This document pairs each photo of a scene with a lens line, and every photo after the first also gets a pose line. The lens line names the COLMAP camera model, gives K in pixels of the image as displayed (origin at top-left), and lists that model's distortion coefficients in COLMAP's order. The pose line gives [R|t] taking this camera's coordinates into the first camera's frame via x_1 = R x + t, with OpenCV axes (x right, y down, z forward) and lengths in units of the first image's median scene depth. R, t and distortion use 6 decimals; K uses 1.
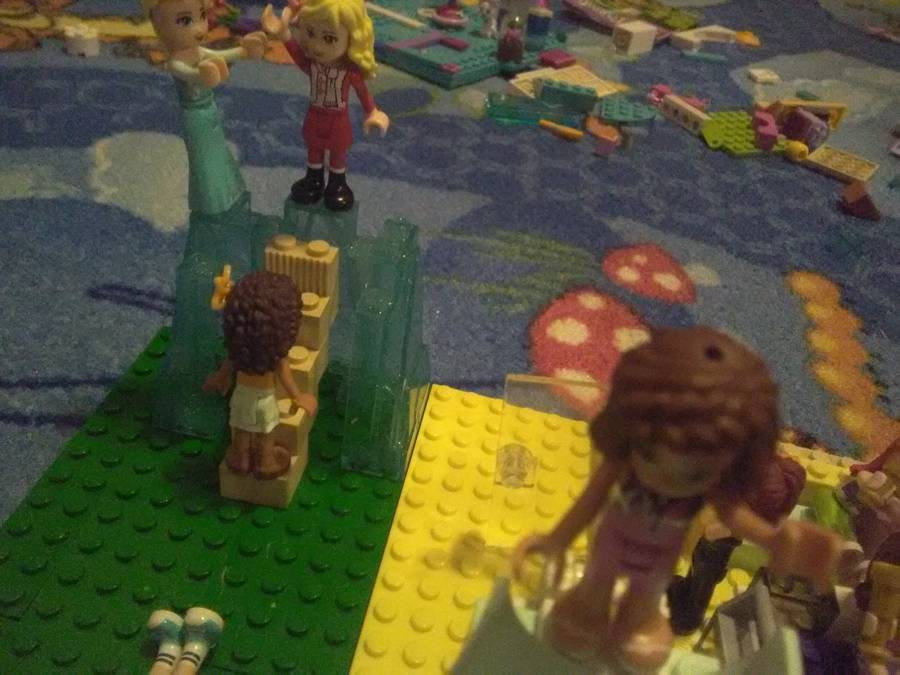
lens RADIAL K [[794.3, 0, 460.6], [0, 794.3, 337.5], [0, 0, 1]] dist [0.047420, -0.112622]
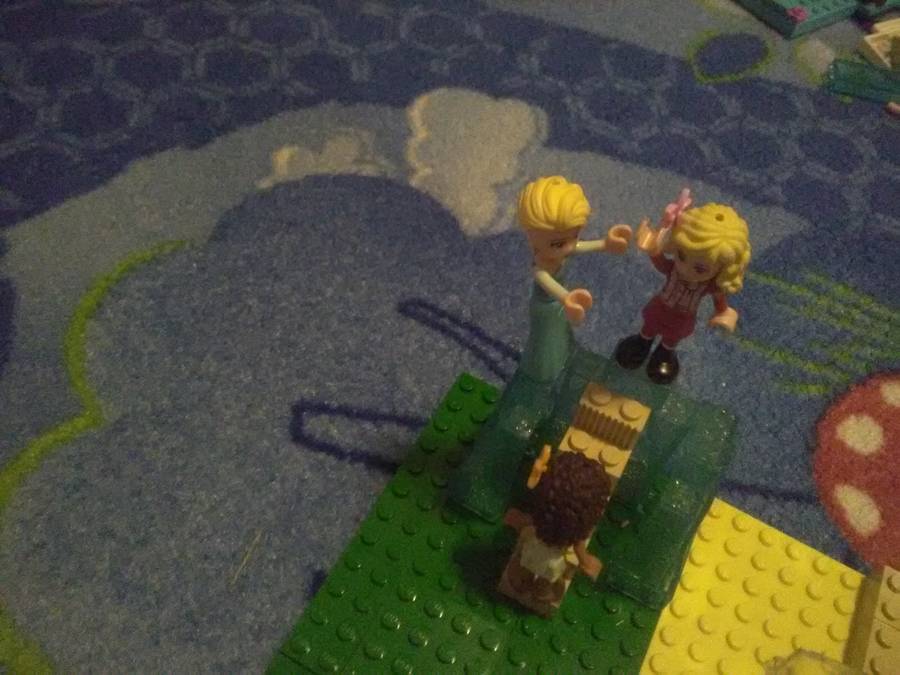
lens RADIAL K [[802.5, 0, 458.1], [0, 802.5, 334.7], [0, 0, 1]] dist [0.007606, -0.001585]
pose [[0.942720, 0.229734, -0.241872, -0.105383], [-0.160193, 0.947762, 0.275835, -0.292117], [0.292606, -0.221288, 0.930276, 0.005783]]
